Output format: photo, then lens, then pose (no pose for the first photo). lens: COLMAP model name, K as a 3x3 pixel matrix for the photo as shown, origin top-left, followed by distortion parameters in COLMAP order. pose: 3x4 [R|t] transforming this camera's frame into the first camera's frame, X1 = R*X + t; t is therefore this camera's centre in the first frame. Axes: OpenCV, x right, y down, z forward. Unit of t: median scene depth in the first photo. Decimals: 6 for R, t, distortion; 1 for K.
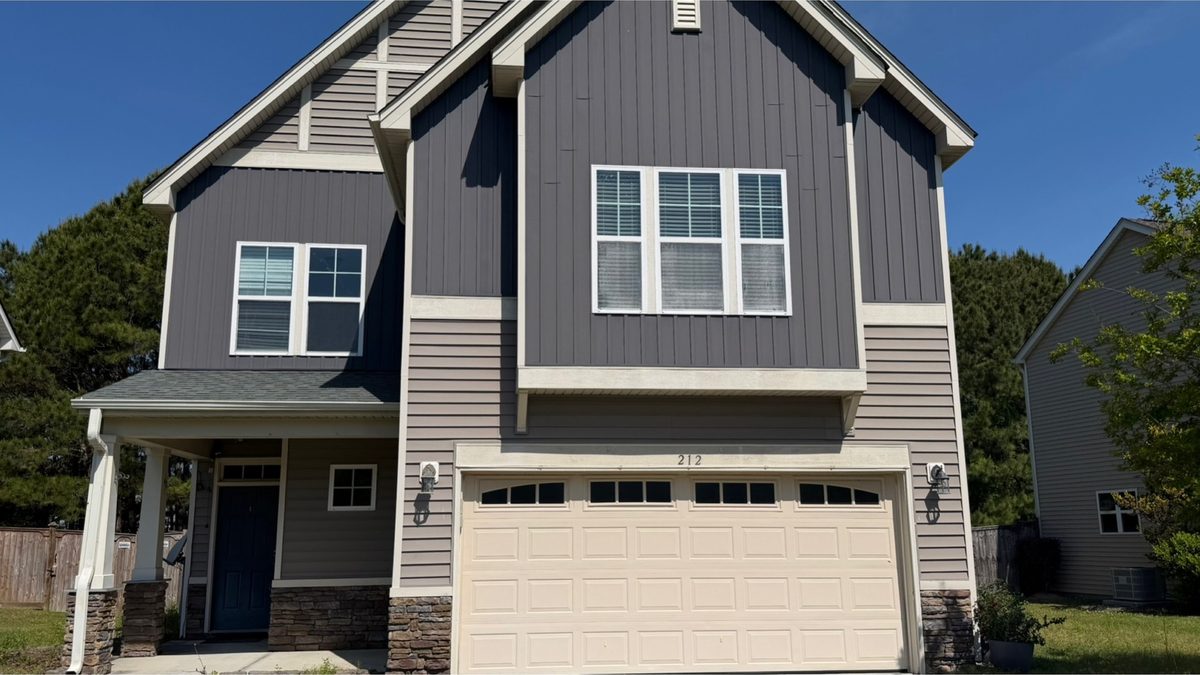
lens RADIAL K [[942.9, 0, 603.2], [0, 942.9, 332.1], [0, 0, 1]] dist [0.109227, -0.161897]
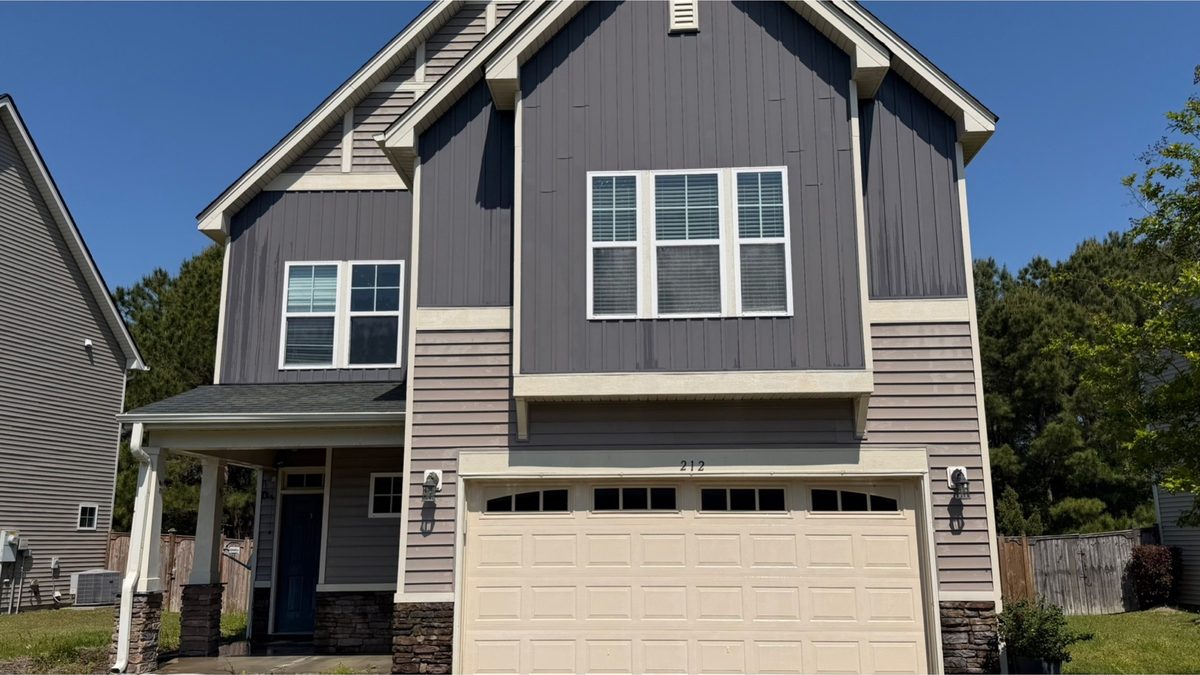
lens RADIAL K [[942.4, 0, 598.6], [0, 942.4, 327.3], [0, 0, 1]] dist [0.100573, -0.158283]
pose [[0.989718, -0.029420, -0.139975, 0.133895], [0.027827, 0.999524, -0.013322, 0.001530], [0.140300, 0.009290, 0.990065, 0.012202]]
